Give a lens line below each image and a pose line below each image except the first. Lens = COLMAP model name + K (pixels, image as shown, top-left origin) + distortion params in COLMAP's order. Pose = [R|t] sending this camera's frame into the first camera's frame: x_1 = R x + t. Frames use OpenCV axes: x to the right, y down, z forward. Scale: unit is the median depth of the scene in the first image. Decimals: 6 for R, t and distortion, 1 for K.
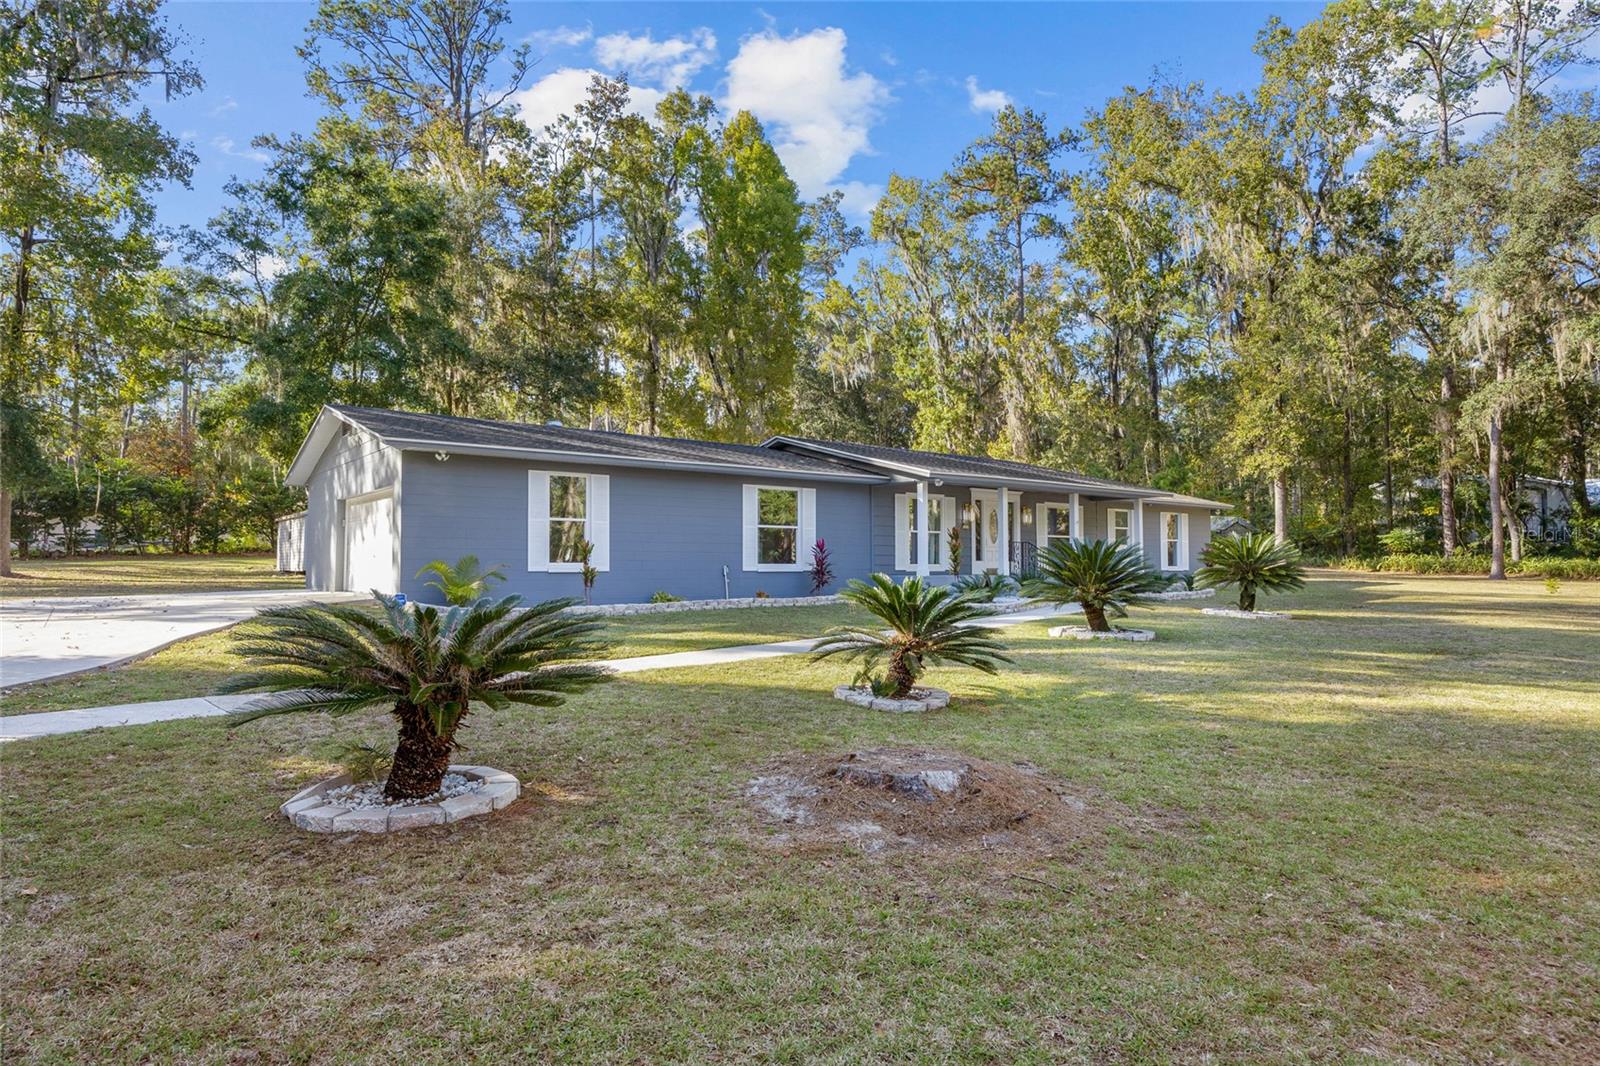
lens RADIAL K [[911.8, 0, 800.0], [0, 911.8, 533.0], [0, 0, 1]] dist [0.000339, 0.000124]
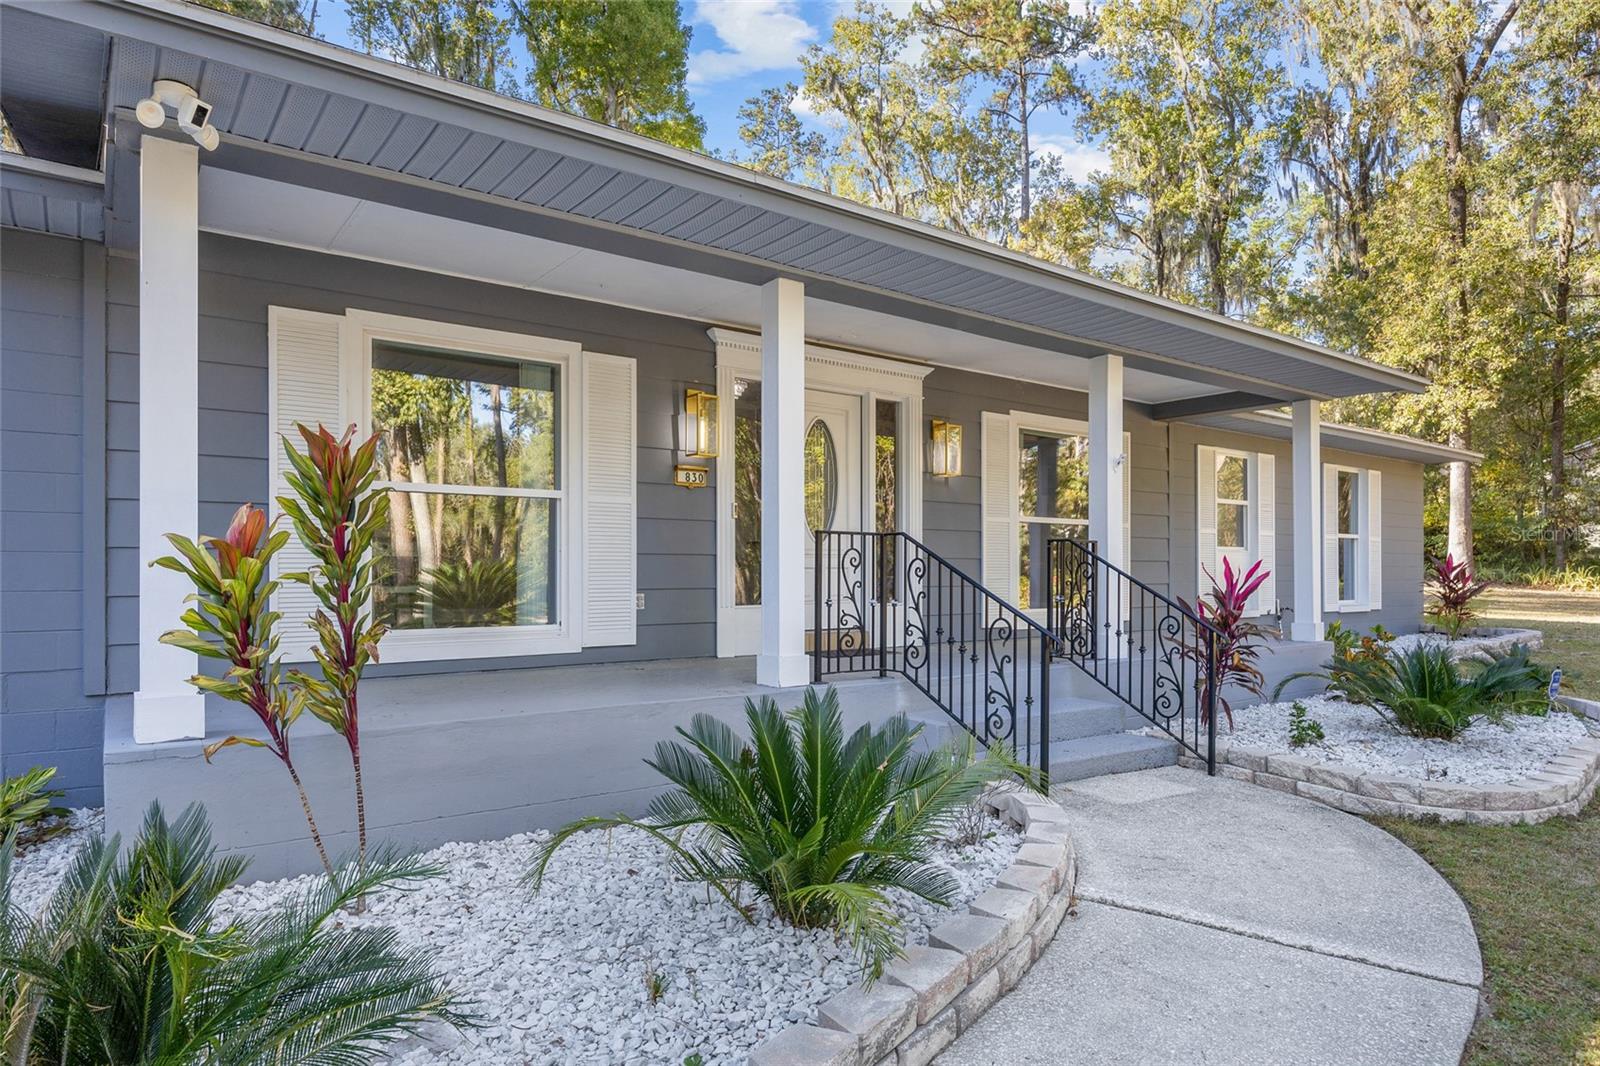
lens RADIAL K [[900.3, 0, 802.9], [0, 900.3, 588.5], [0, 0, 1]] dist [0.000395, 0.000085]
pose [[0.999770, -0.002503, -0.021303, 0.127279], [0.003654, 0.998525, 0.054167, 0.006142], [0.021136, -0.054232, 0.998305, 0.431534]]
